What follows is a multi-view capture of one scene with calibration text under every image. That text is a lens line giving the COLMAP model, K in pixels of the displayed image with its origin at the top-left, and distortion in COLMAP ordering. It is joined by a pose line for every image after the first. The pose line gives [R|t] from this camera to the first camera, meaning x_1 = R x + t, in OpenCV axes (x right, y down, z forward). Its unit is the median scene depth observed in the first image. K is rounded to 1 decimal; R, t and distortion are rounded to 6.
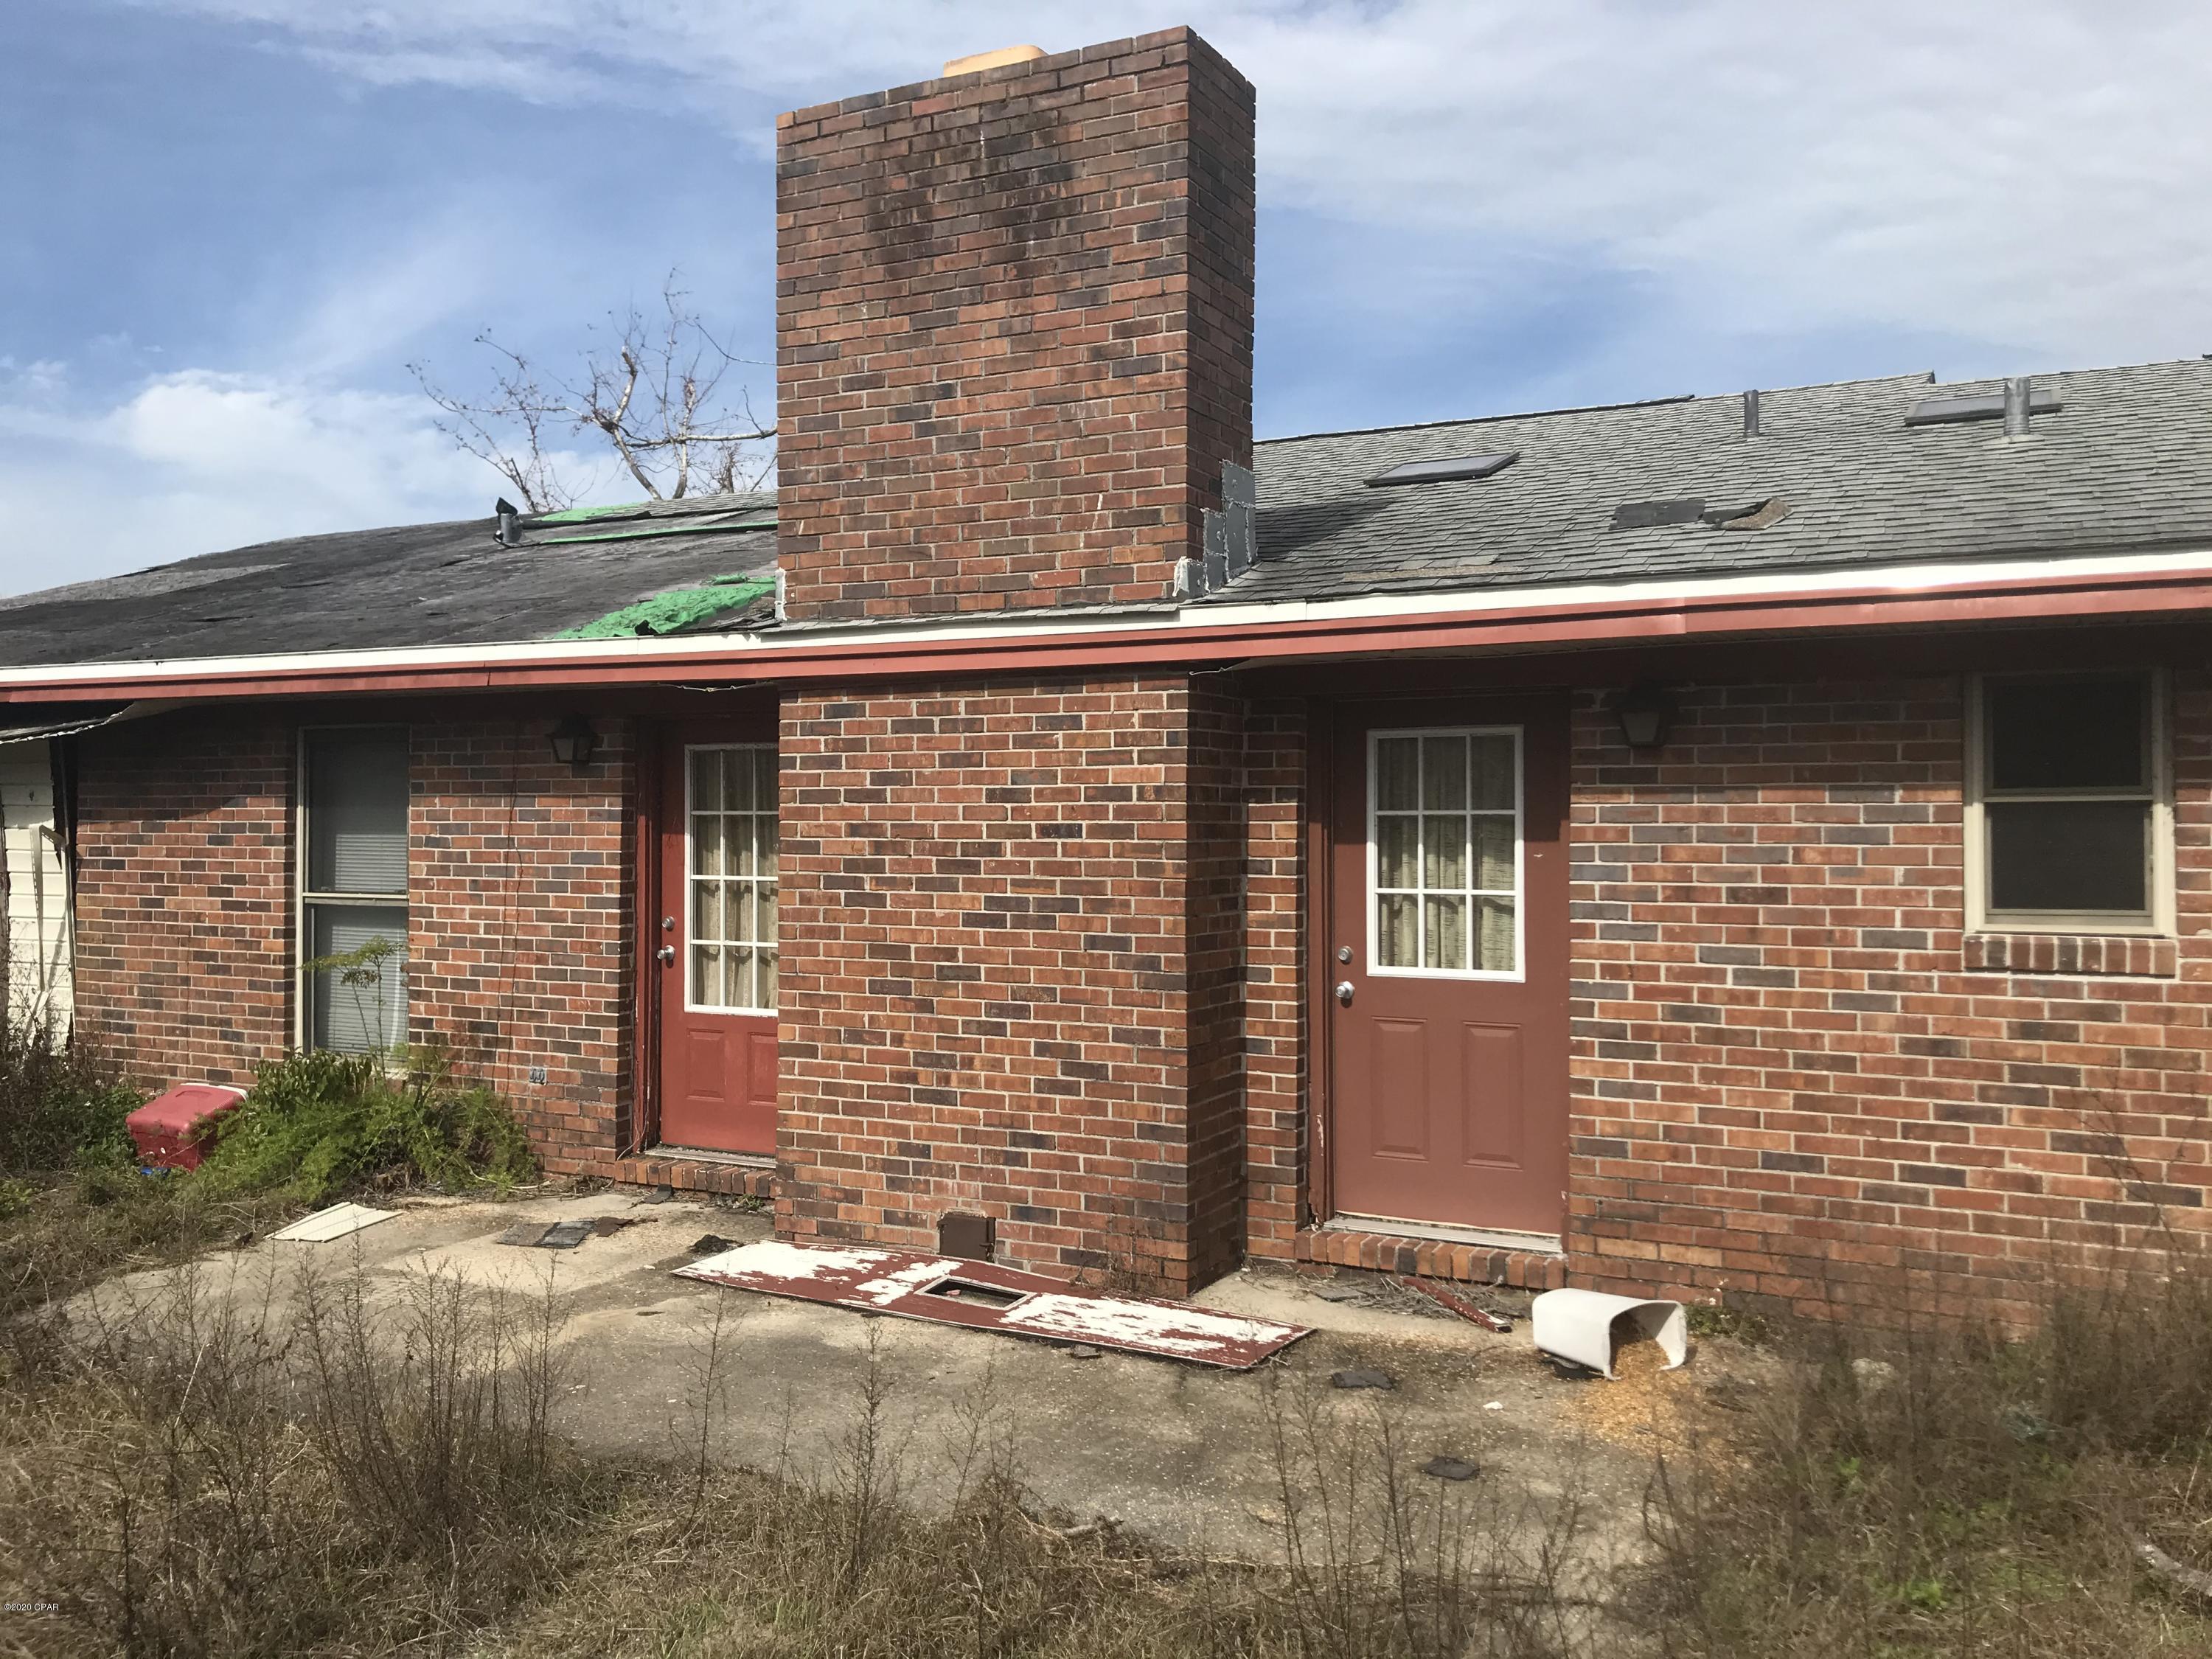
lens RADIAL K [[1809.9, 0, 1100.0], [0, 1809.9, 832.1], [0, 0, 1]] dist [0.031766, -0.040210]
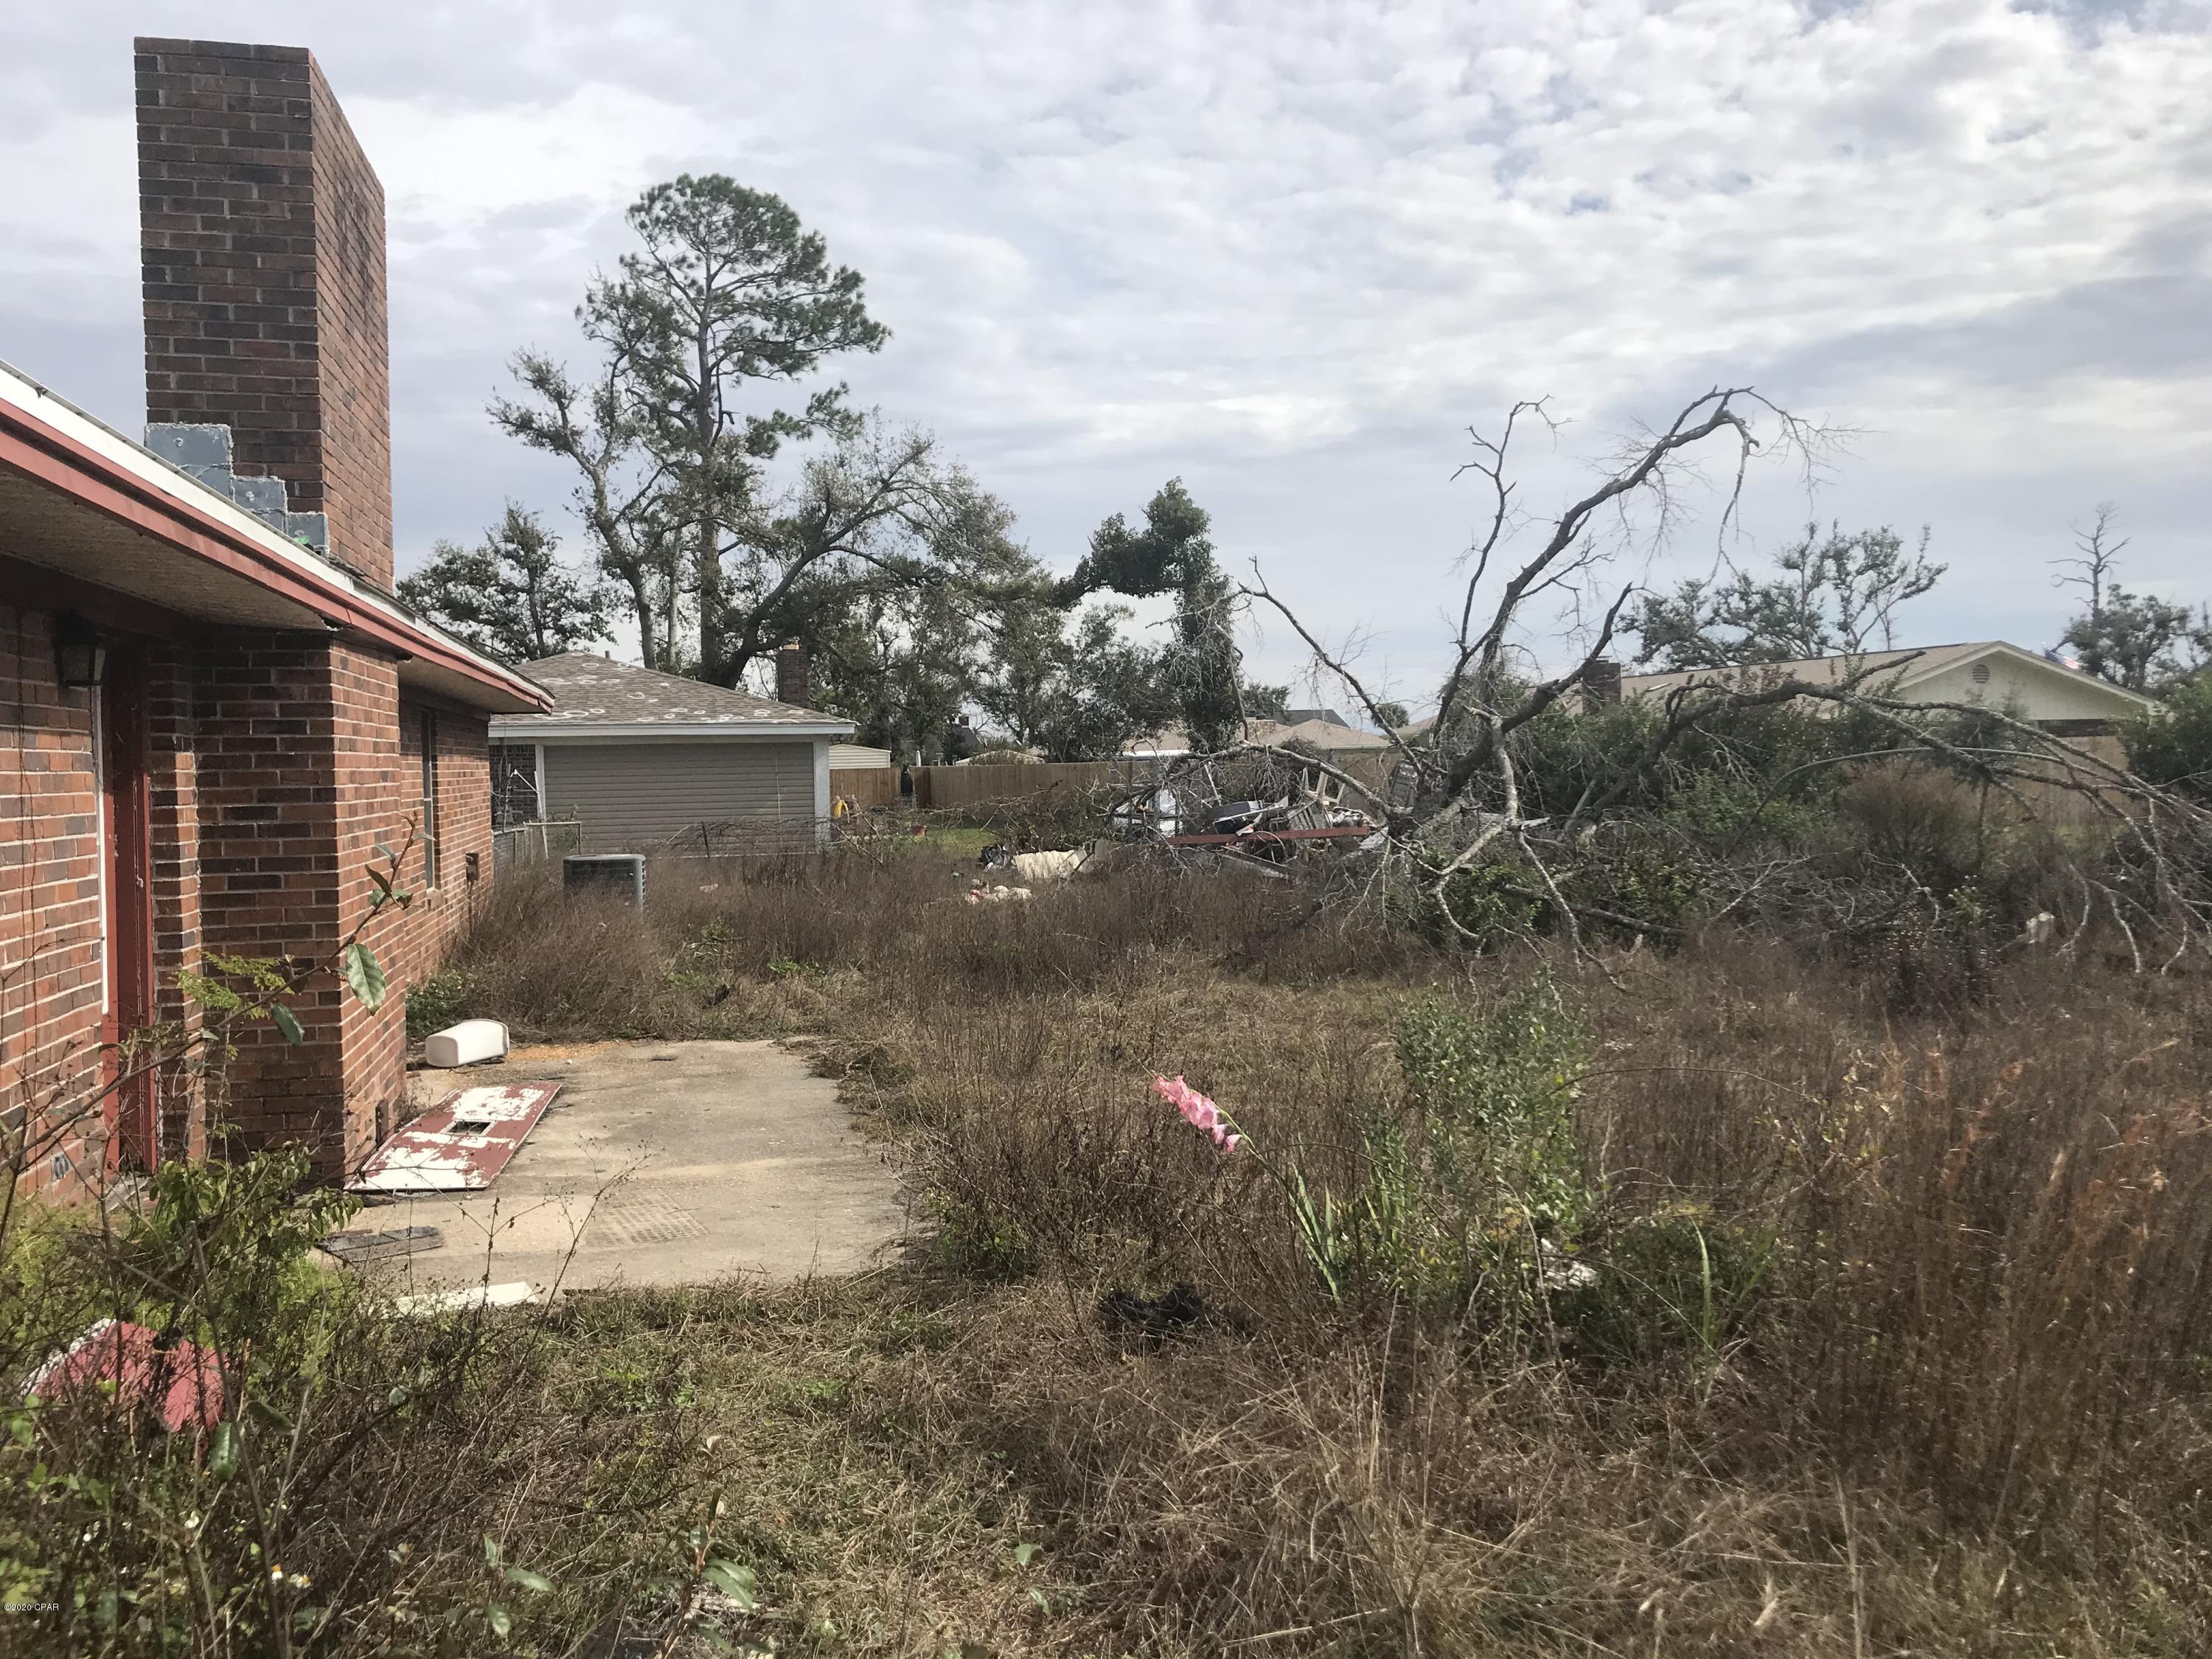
lens RADIAL K [[1809.9, 0, 1116.2], [0, 1809.9, 824.5], [0, 0, 1]] dist [0.031766, -0.040210]
pose [[-0.644863, -0.016465, 0.764120, -0.244089], [0.018776, 0.999125, 0.037375, -0.000924], [-0.764067, 0.038449, -0.643990, 0.263270]]
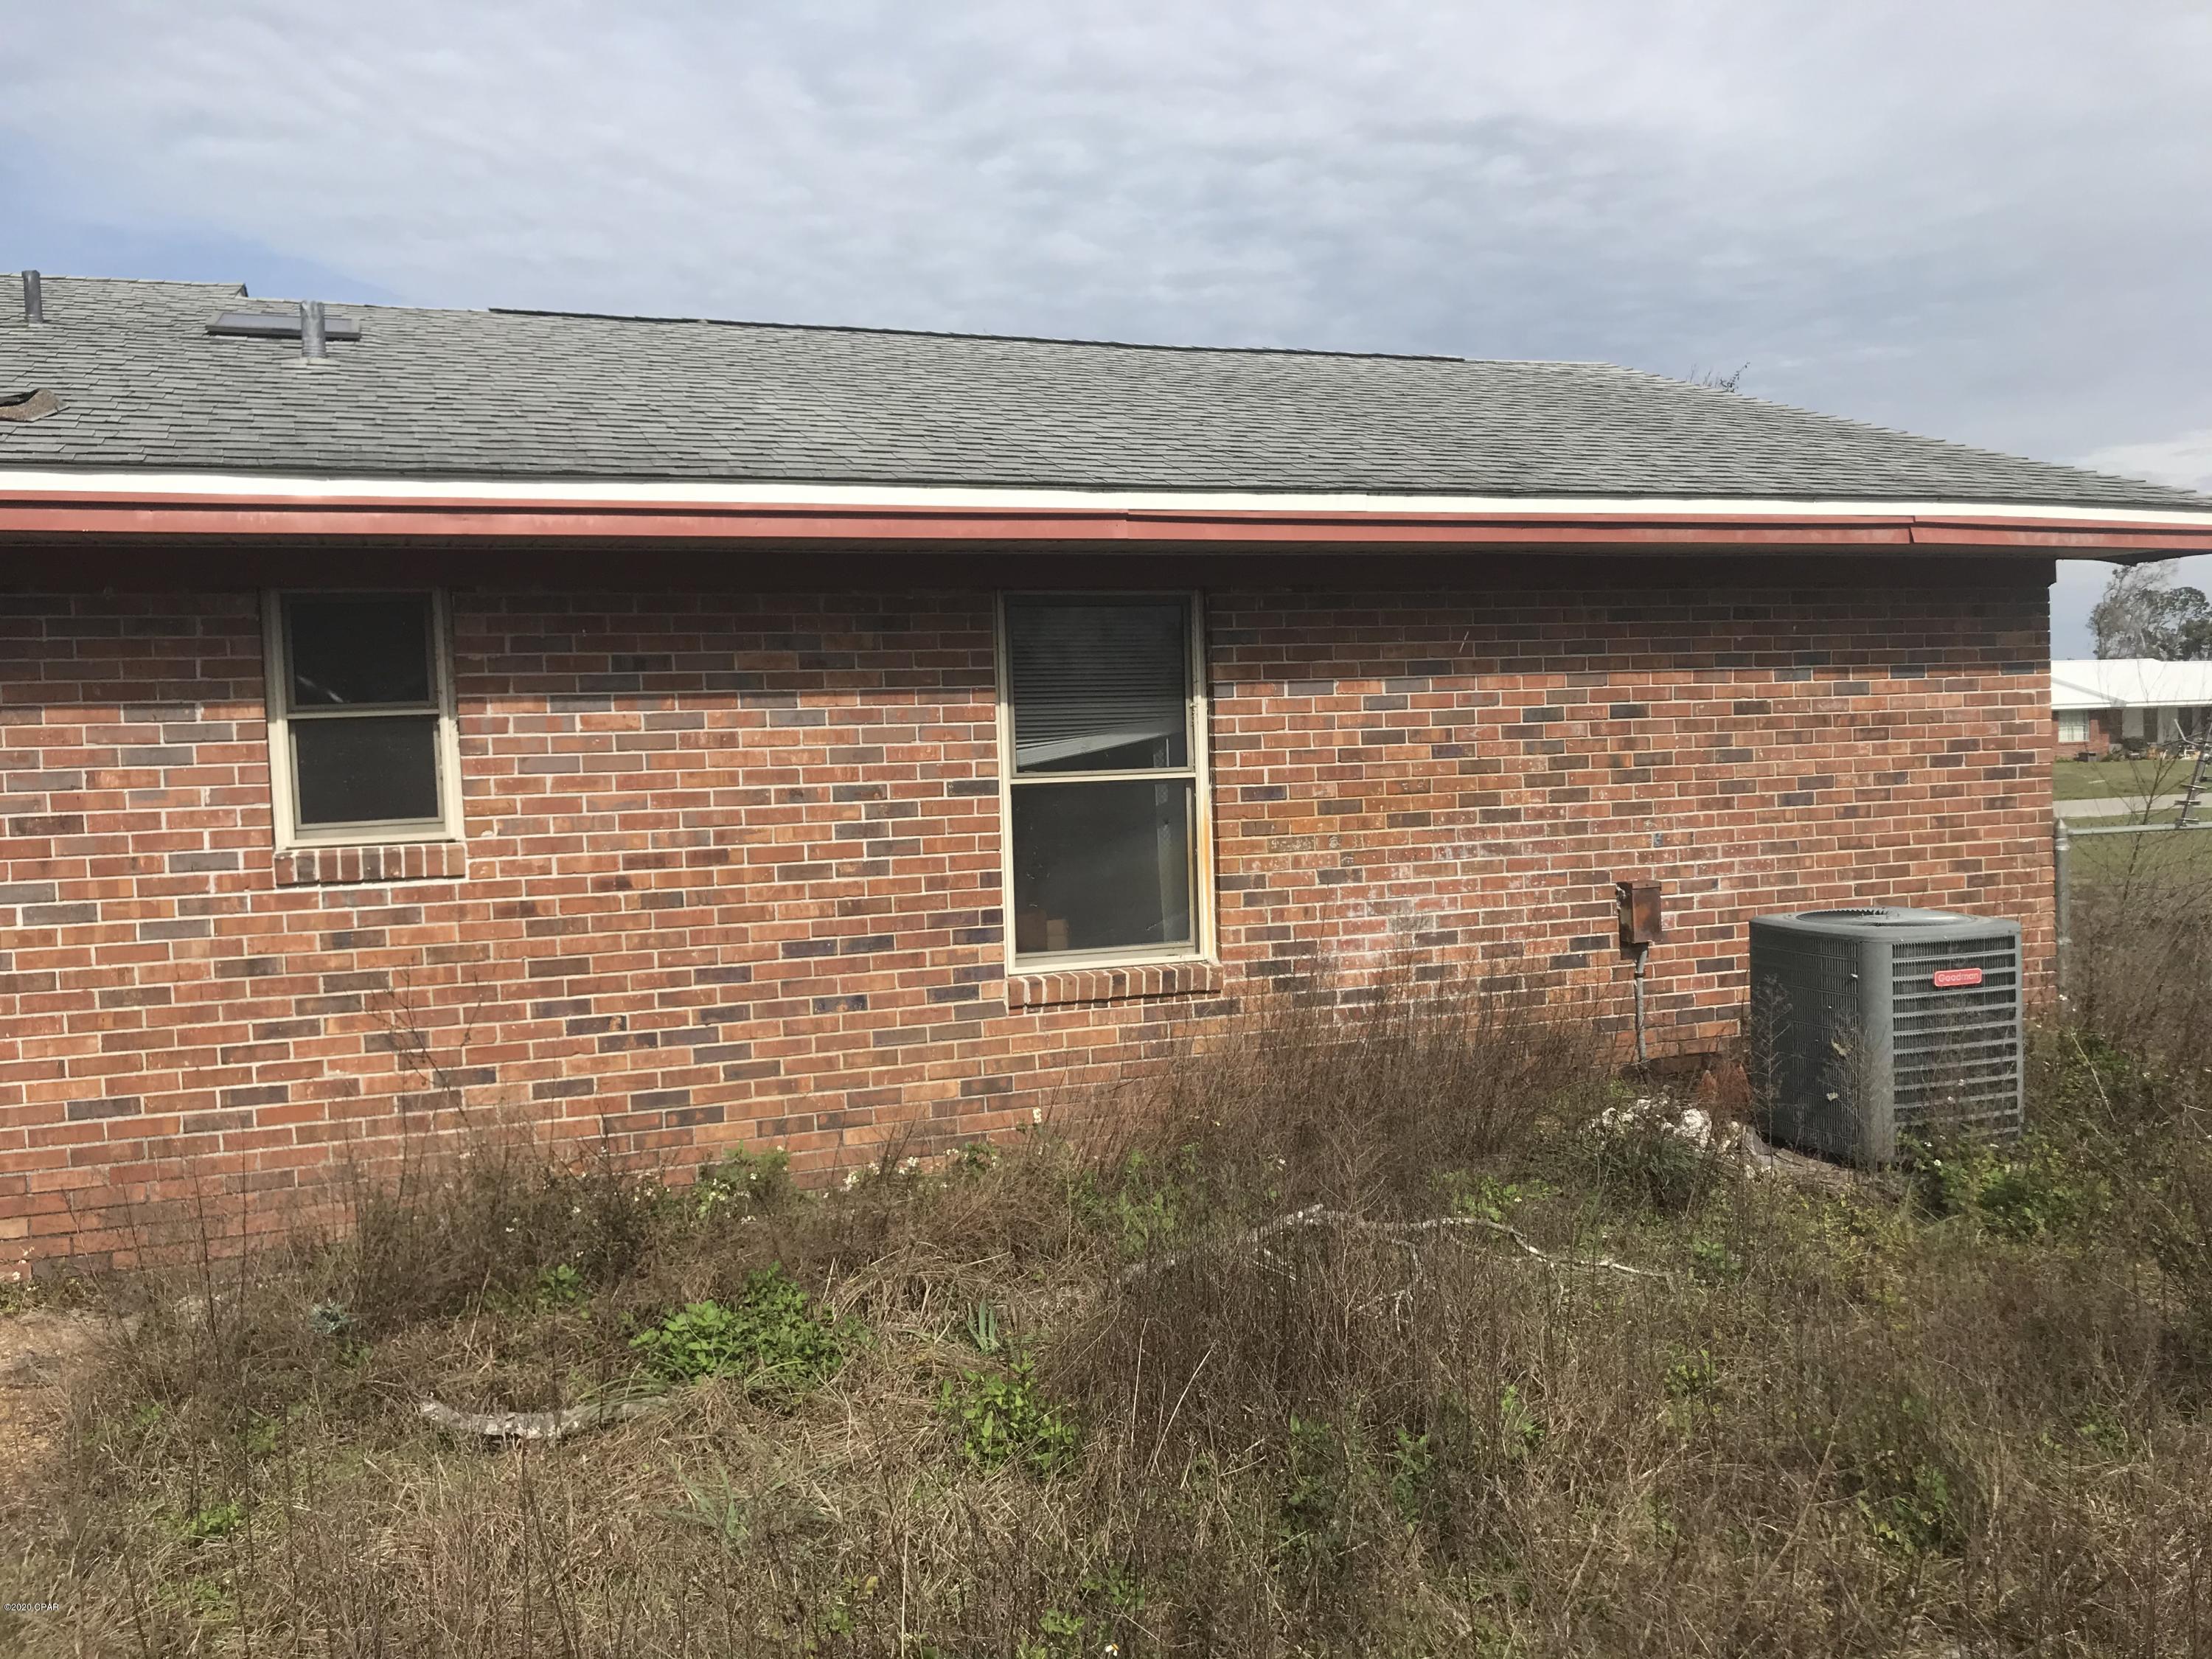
lens RADIAL K [[1809.9, 0, 1099.4], [0, 1809.9, 816.8], [0, 0, 1]] dist [0.031766, -0.040210]
pose [[0.672183, -0.056021, 0.738262, 0.045225], [0.032751, 0.998407, 0.045941, 0.006395], [-0.739660, -0.006702, 0.672947, -0.007922]]
